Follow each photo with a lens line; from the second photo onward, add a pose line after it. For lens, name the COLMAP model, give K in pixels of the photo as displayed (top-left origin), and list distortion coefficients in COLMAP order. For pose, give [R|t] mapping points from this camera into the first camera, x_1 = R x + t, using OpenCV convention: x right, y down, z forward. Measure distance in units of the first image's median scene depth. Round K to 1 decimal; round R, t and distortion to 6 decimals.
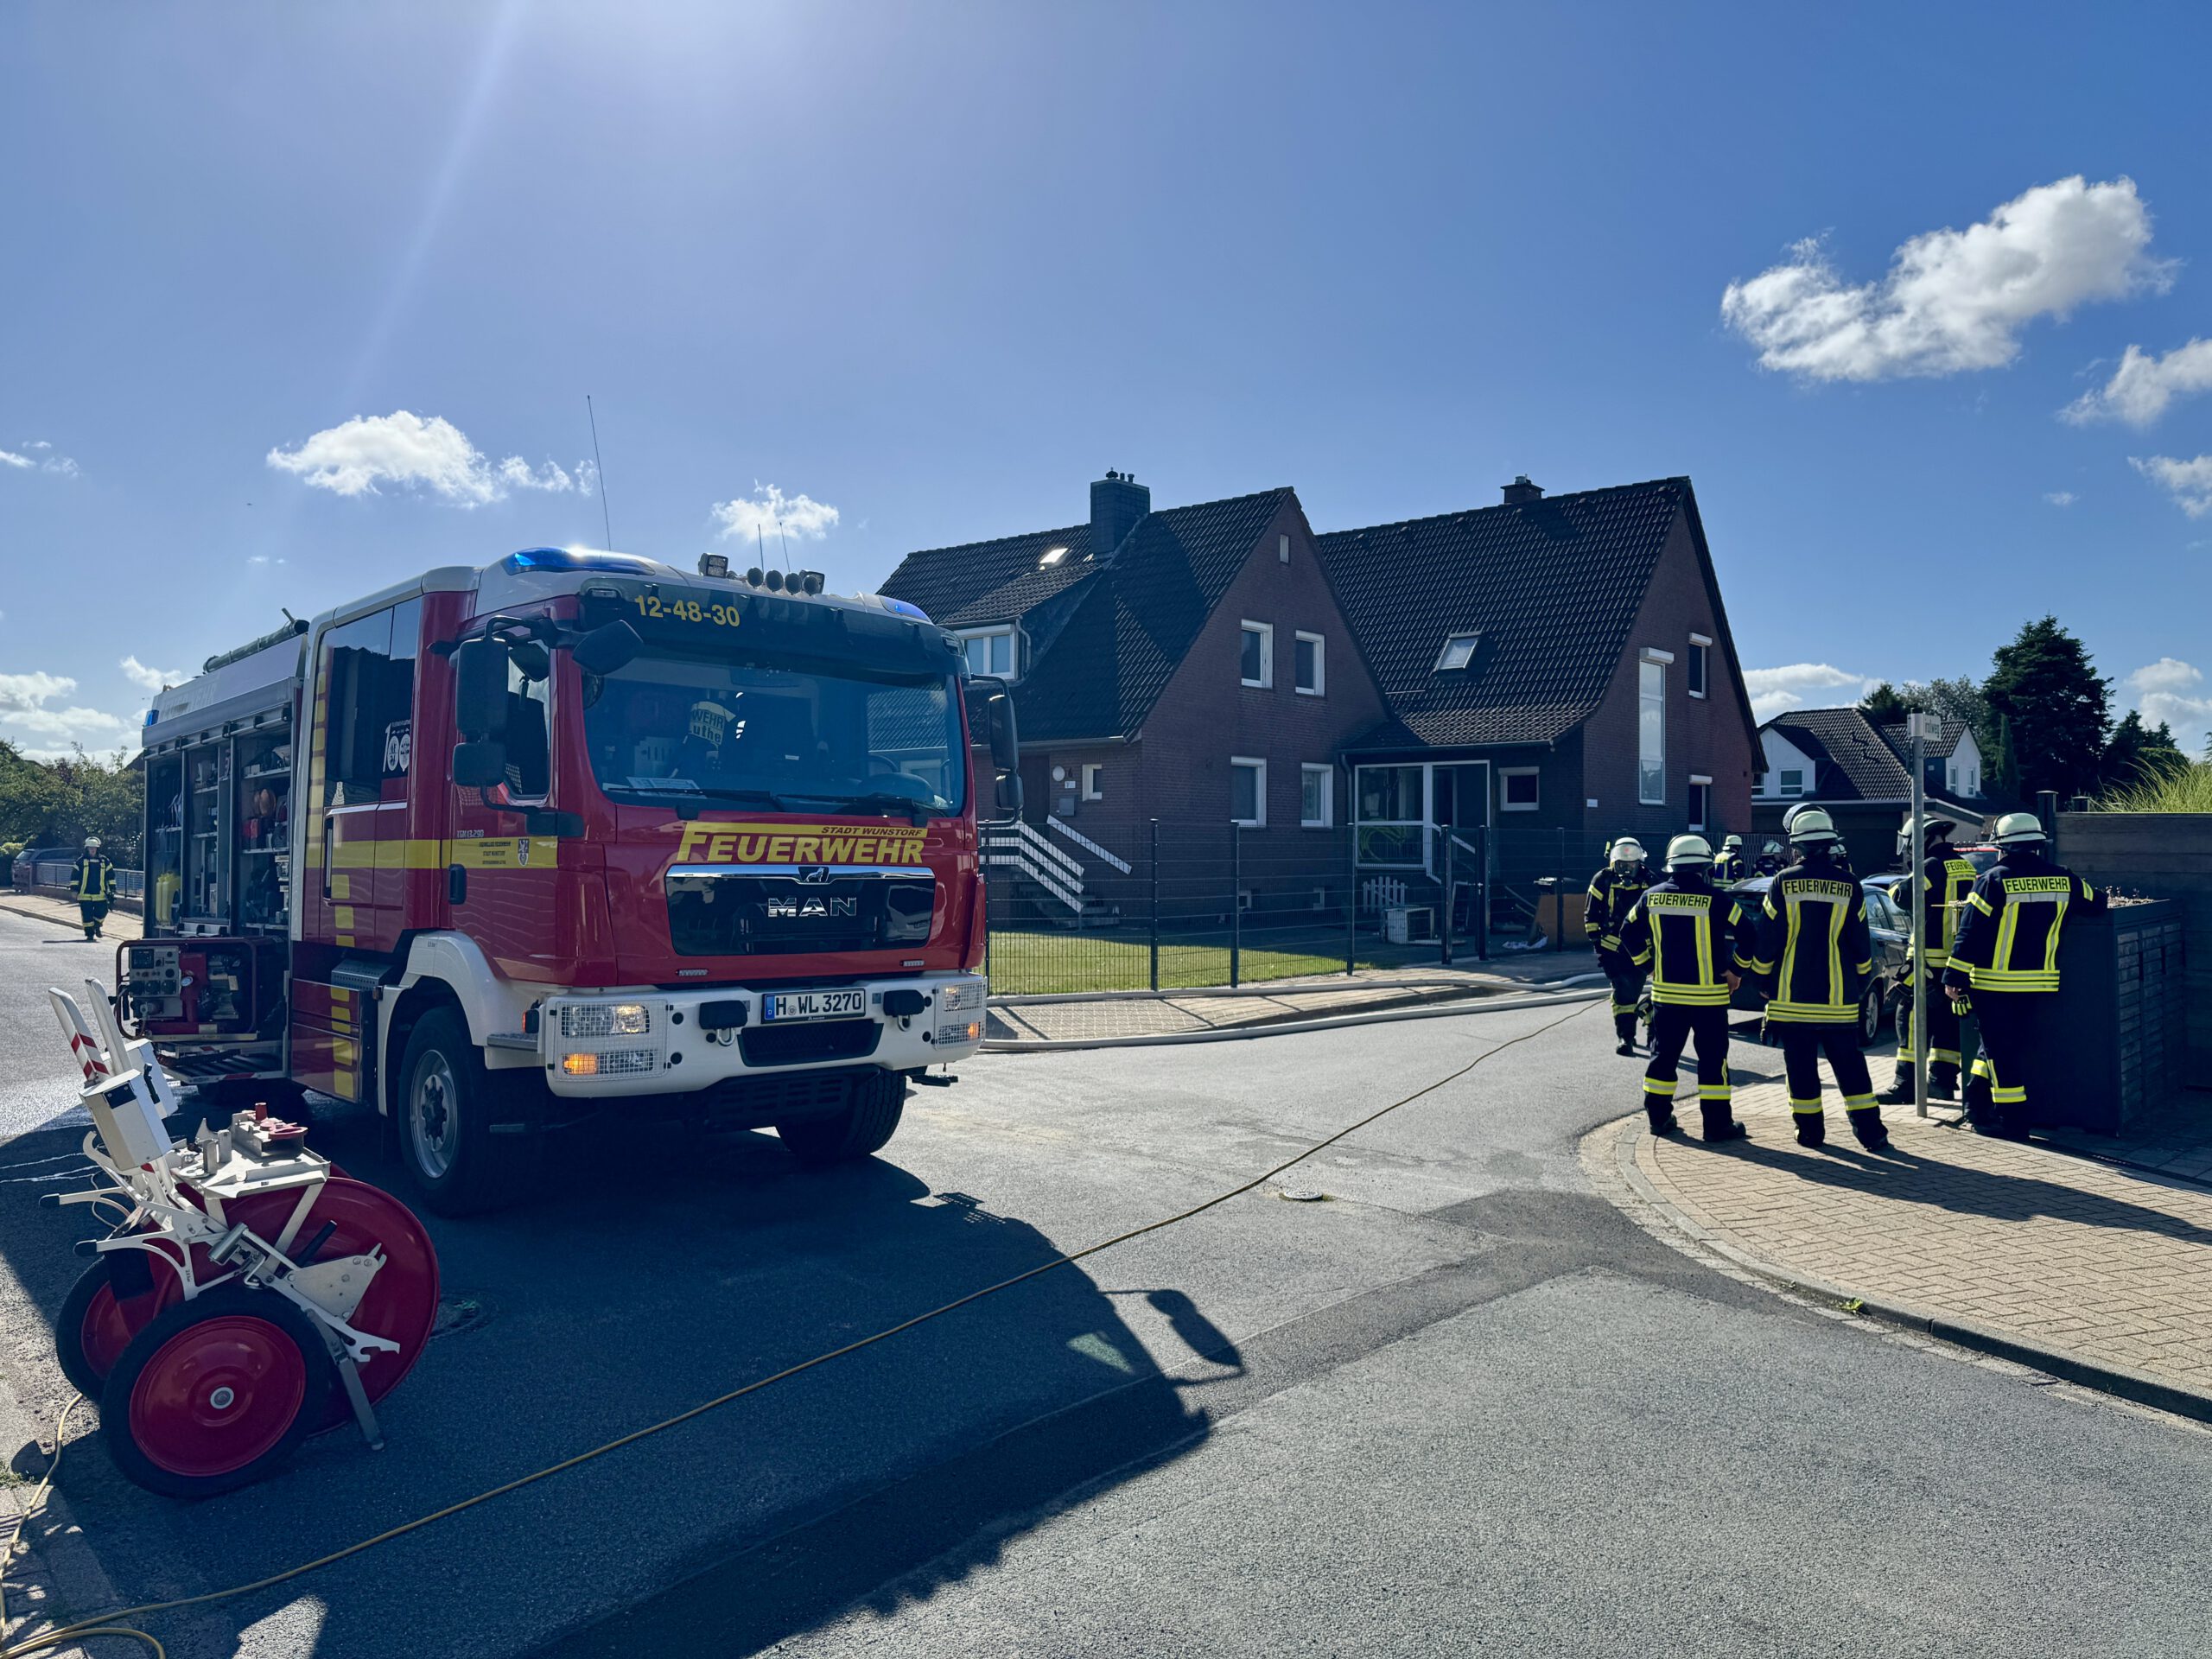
lens RADIAL K [[1560.3, 0, 1104.8], [0, 1560.3, 829.9], [0, 0, 1]] dist [0.050987, 0.003517]
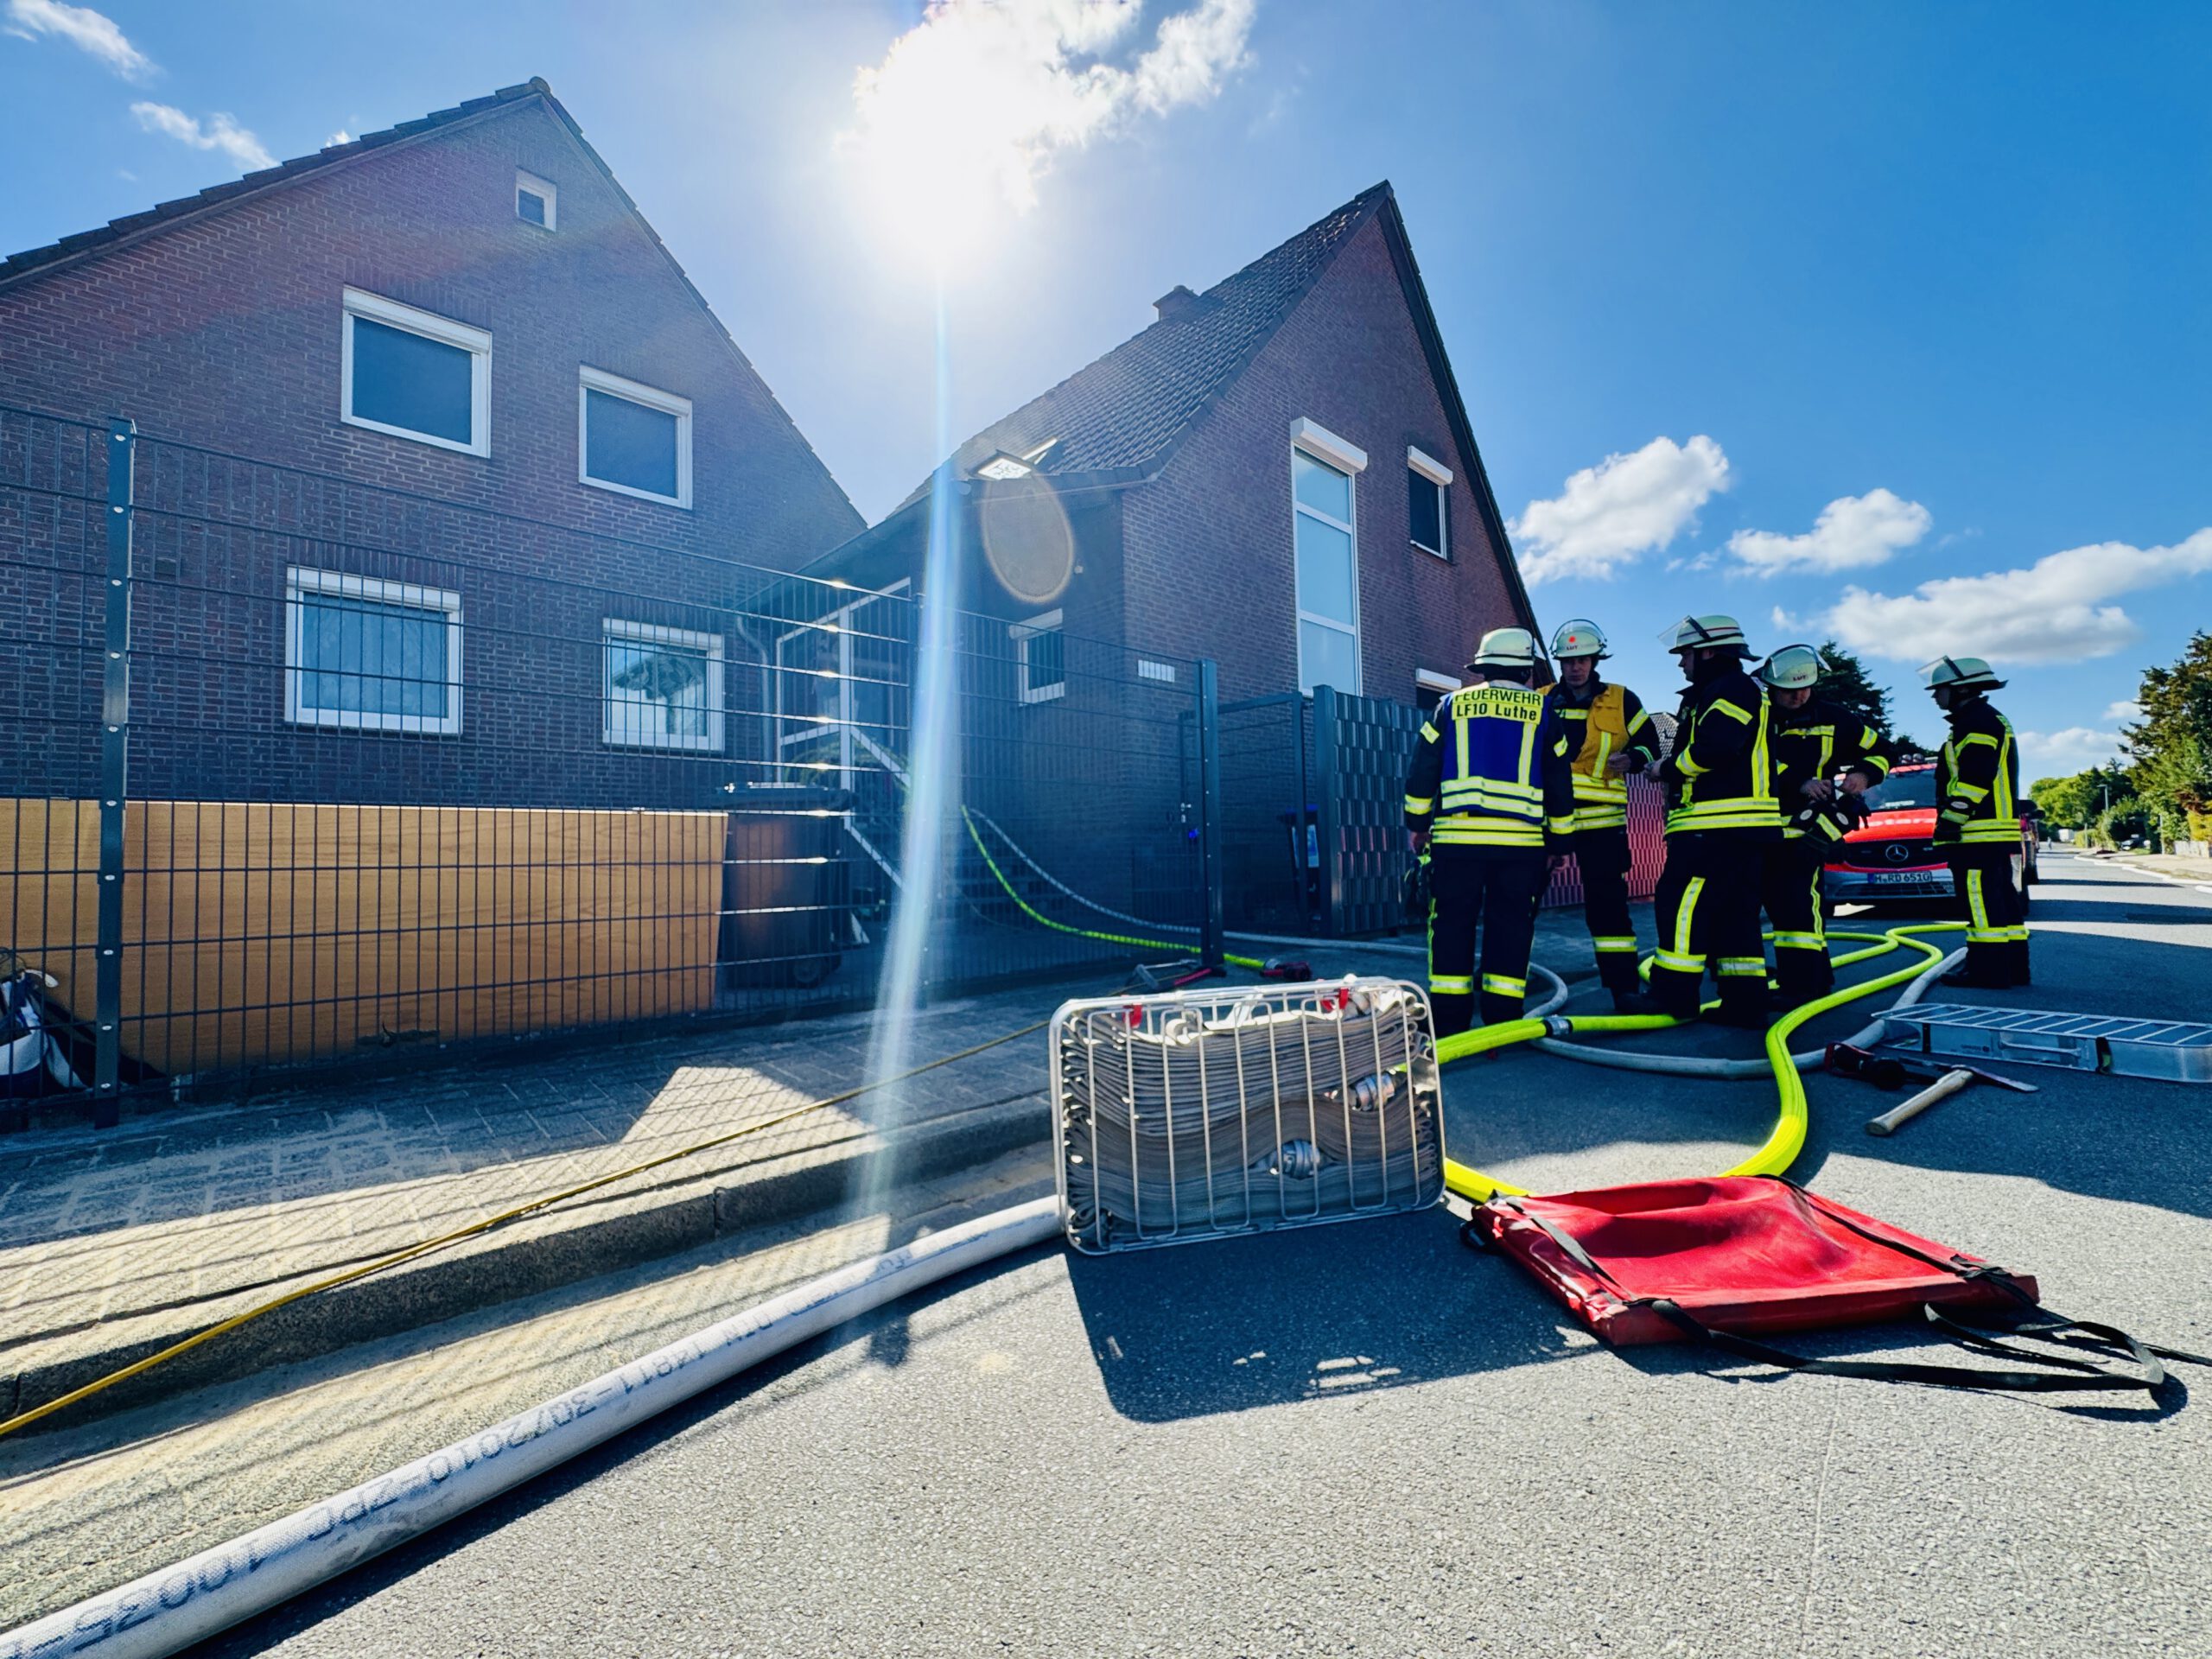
lens RADIAL K [[886.7, 0, 1107.4], [0, 886.7, 823.9], [0, 0, 1]] dist [-0.003522, -0.000176]
pose [[0.993180, -0.010217, -0.116139, 0.282390], [0.007951, 0.999769, -0.019958, 0.032073], [0.116317, 0.018898, 0.993032, 0.613766]]
